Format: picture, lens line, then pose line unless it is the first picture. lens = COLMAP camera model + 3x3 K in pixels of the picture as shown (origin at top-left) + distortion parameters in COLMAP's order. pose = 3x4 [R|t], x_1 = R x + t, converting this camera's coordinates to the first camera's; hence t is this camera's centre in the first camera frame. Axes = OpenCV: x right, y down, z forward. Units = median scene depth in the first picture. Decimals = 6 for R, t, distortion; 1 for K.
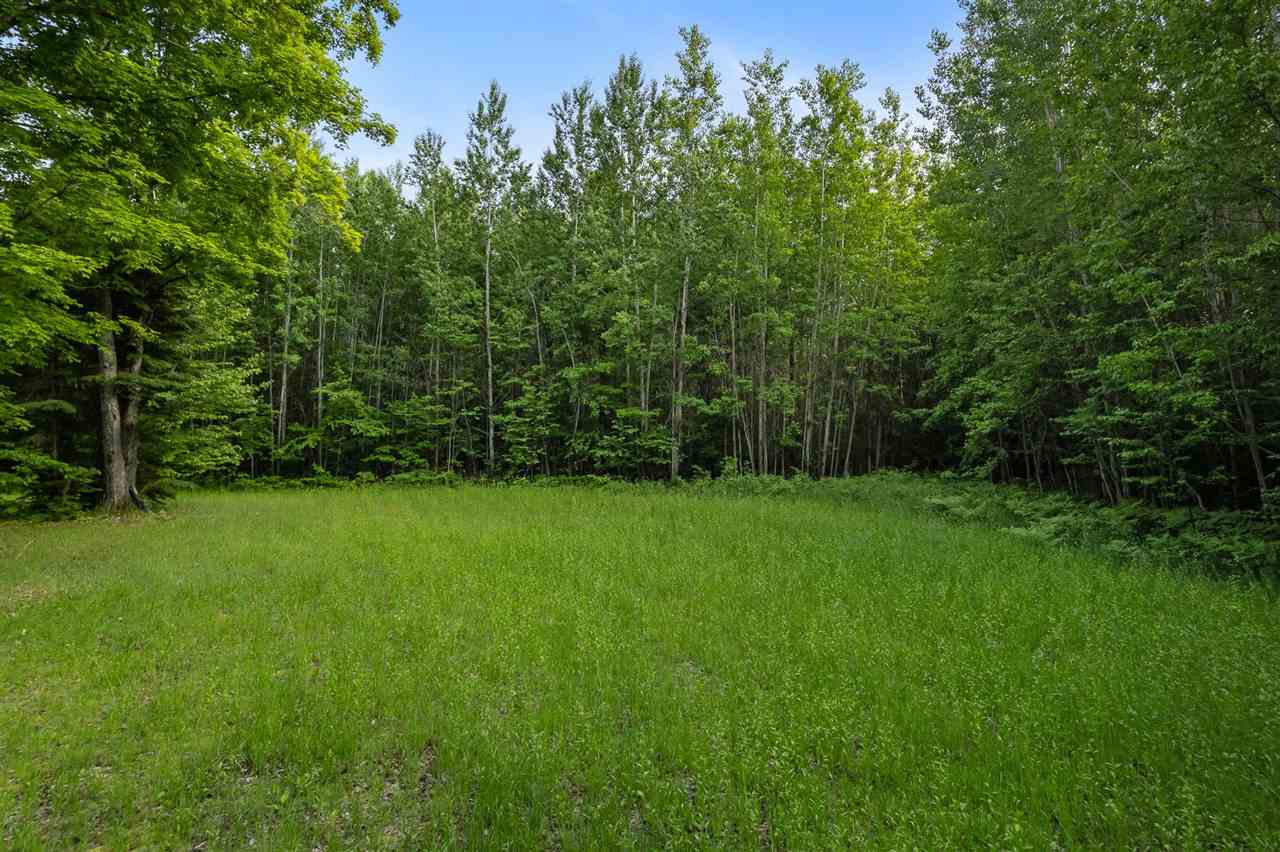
lens RADIAL K [[836.1, 0, 638.9], [0, 836.1, 417.5], [0, 0, 1]] dist [-0.058280, 0.063532]
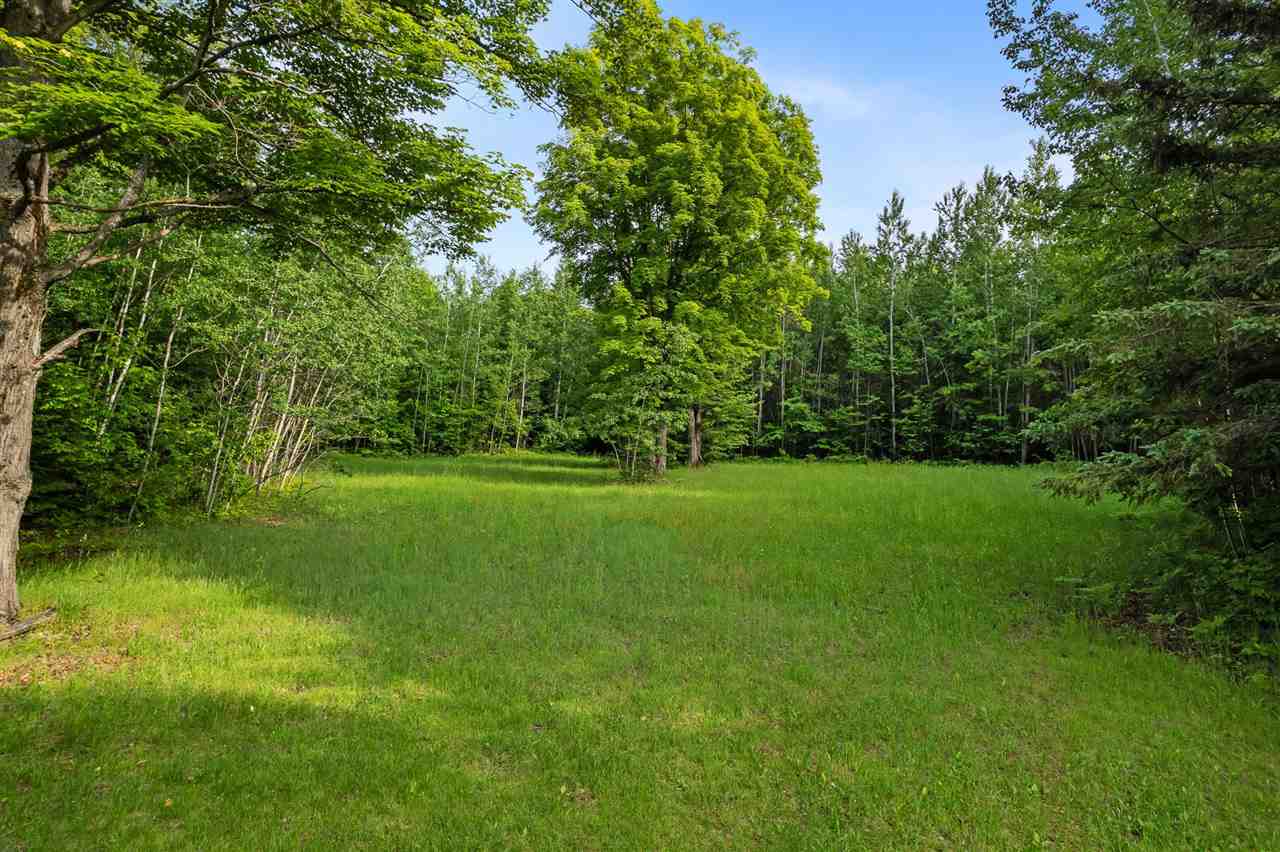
lens RADIAL K [[836.1, 0, 638.9], [0, 836.1, 417.5], [0, 0, 1]] dist [-0.058280, 0.063532]
pose [[0.871774, 0.001528, -0.489905, 0.159215], [-0.002278, 0.999997, -0.000934, -0.002684], [0.489902, 0.001931, 0.871775, -0.532045]]
